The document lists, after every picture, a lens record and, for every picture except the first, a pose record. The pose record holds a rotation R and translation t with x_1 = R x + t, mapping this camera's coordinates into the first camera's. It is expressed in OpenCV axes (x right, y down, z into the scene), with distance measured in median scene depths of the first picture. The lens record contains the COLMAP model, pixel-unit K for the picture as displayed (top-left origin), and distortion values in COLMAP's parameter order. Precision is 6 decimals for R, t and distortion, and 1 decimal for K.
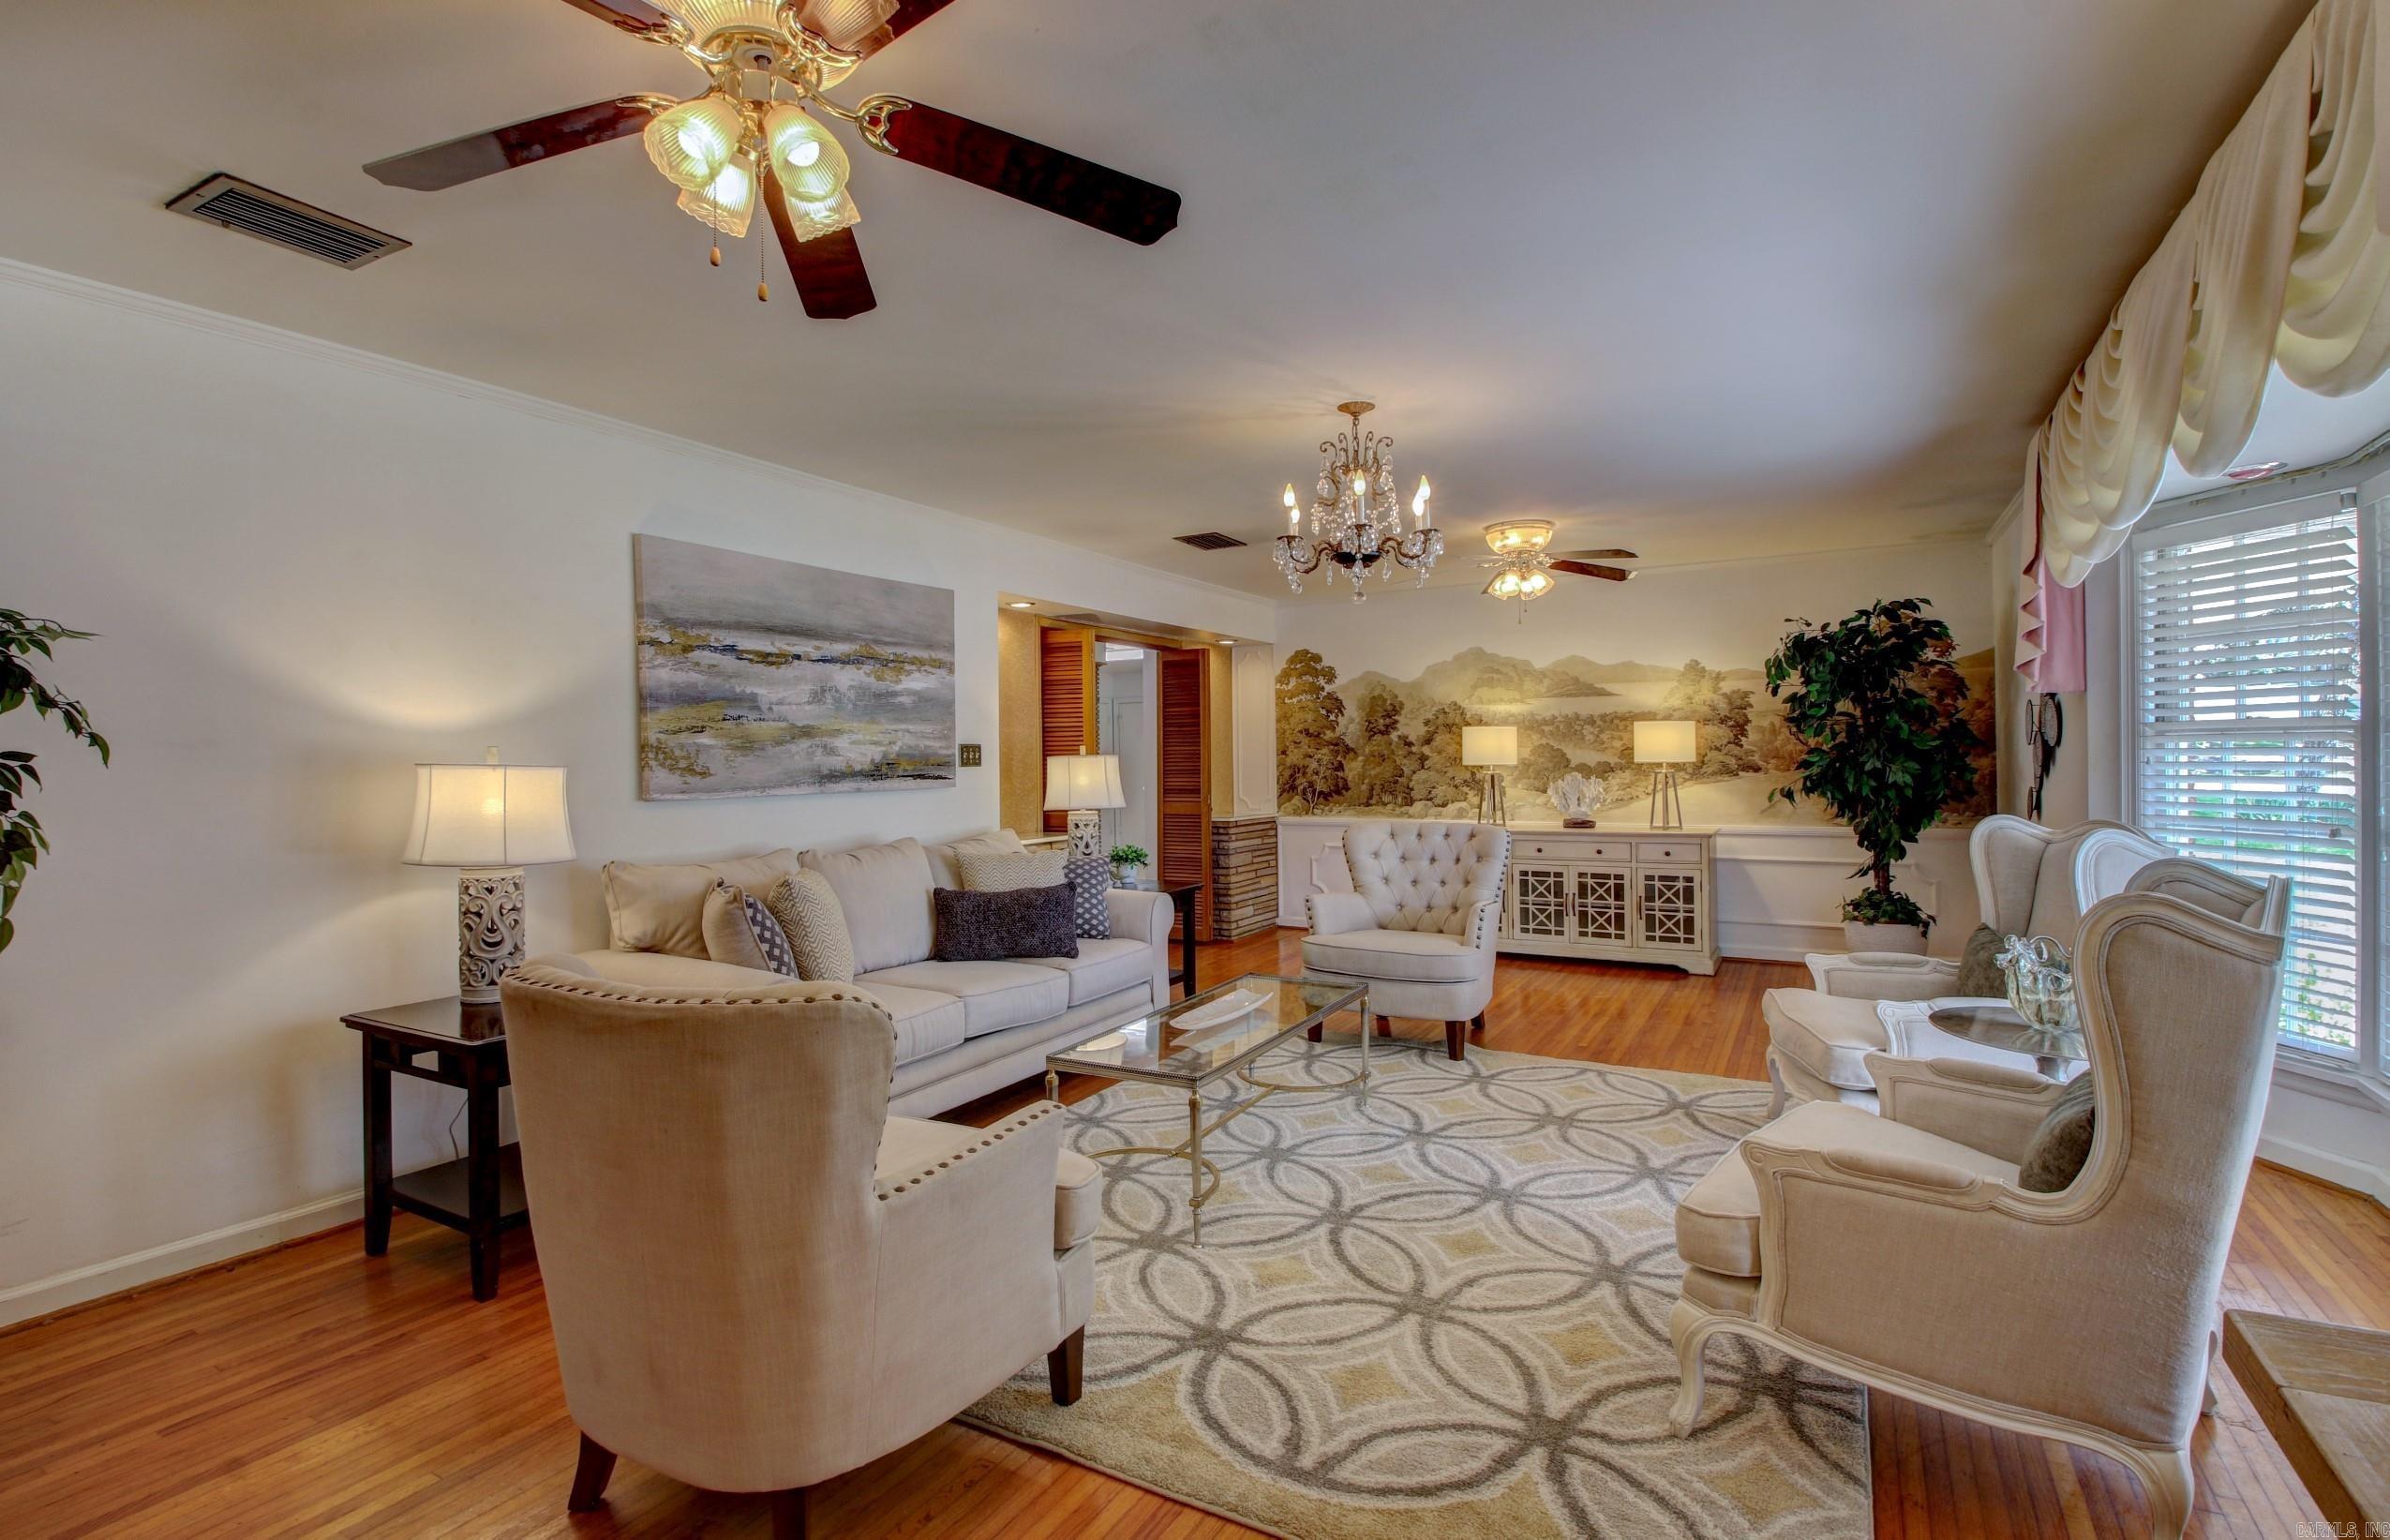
lens RADIAL K [[1109.4, 0, 1187.9], [0, 1109.4, 771.9], [0, 0, 1]] dist [0.002840, -0.016004]
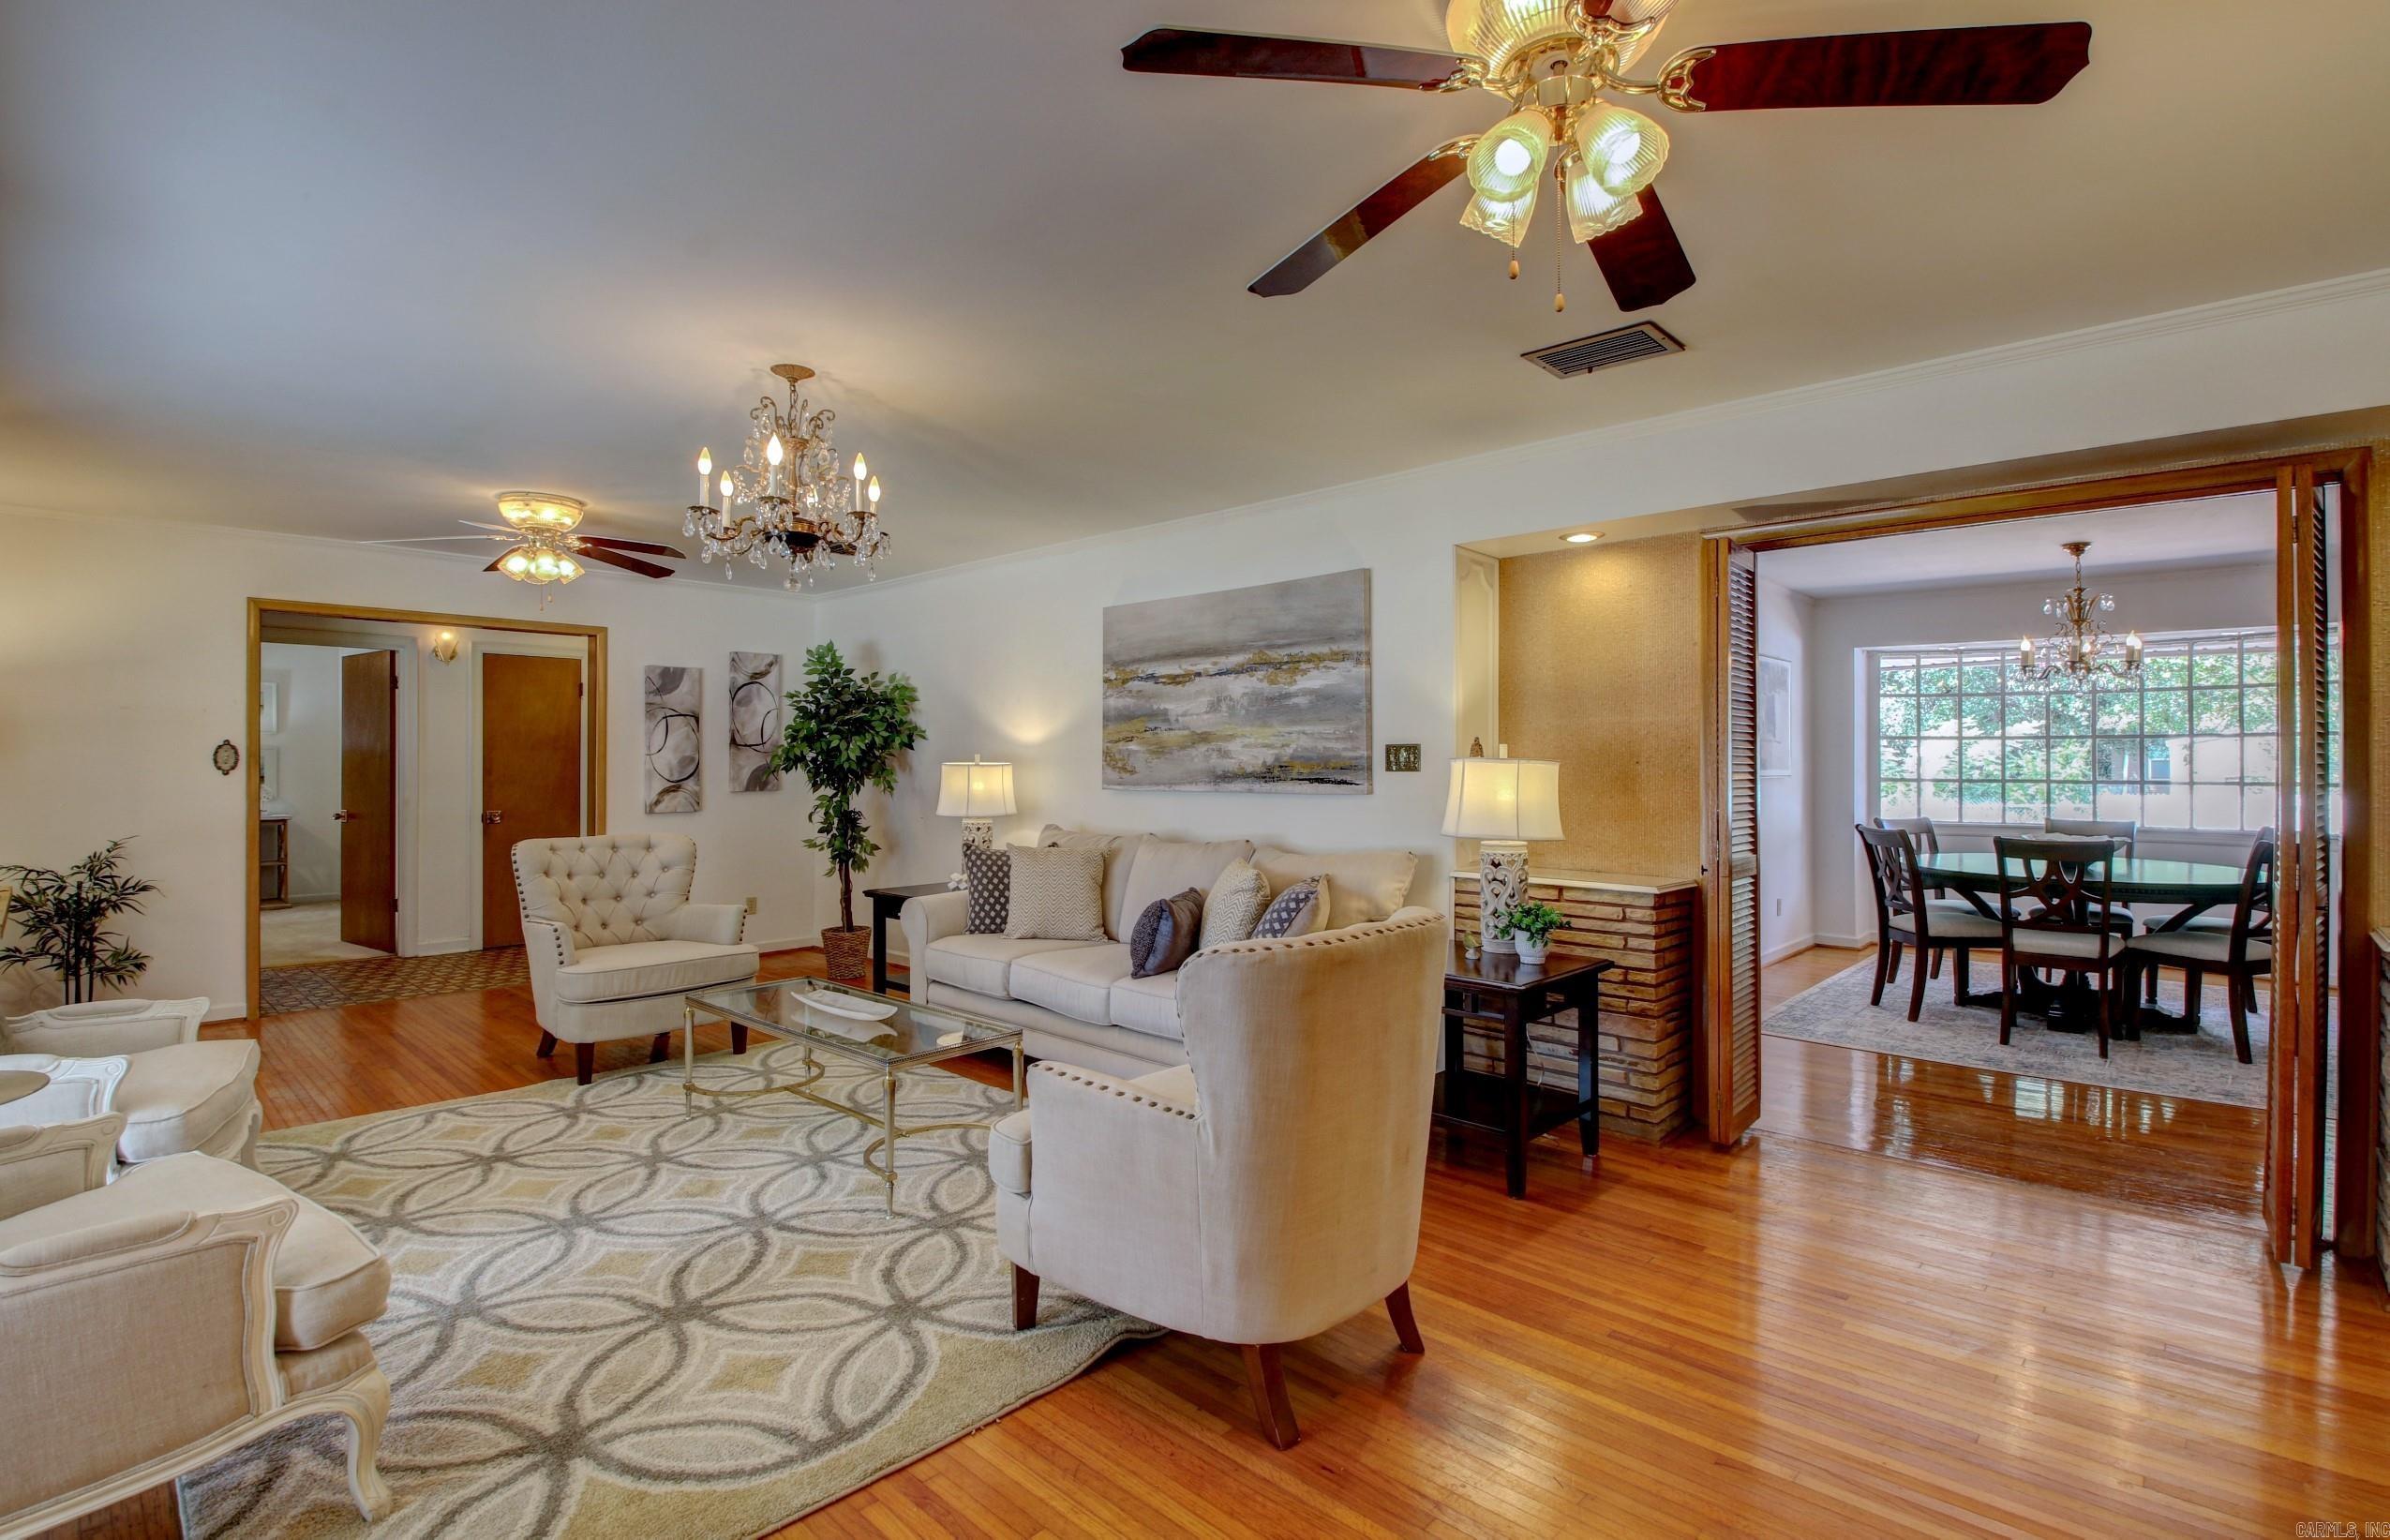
lens RADIAL K [[1109.4, 0, 1188.7], [0, 1109.4, 750.7], [0, 0, 1]] dist [0.002840, -0.016004]
pose [[-0.235227, 0.010751, -0.971881, 0.761475], [-0.000542, 0.999937, 0.011193, -0.034338], [0.971940, 0.003159, -0.235207, 1.215451]]
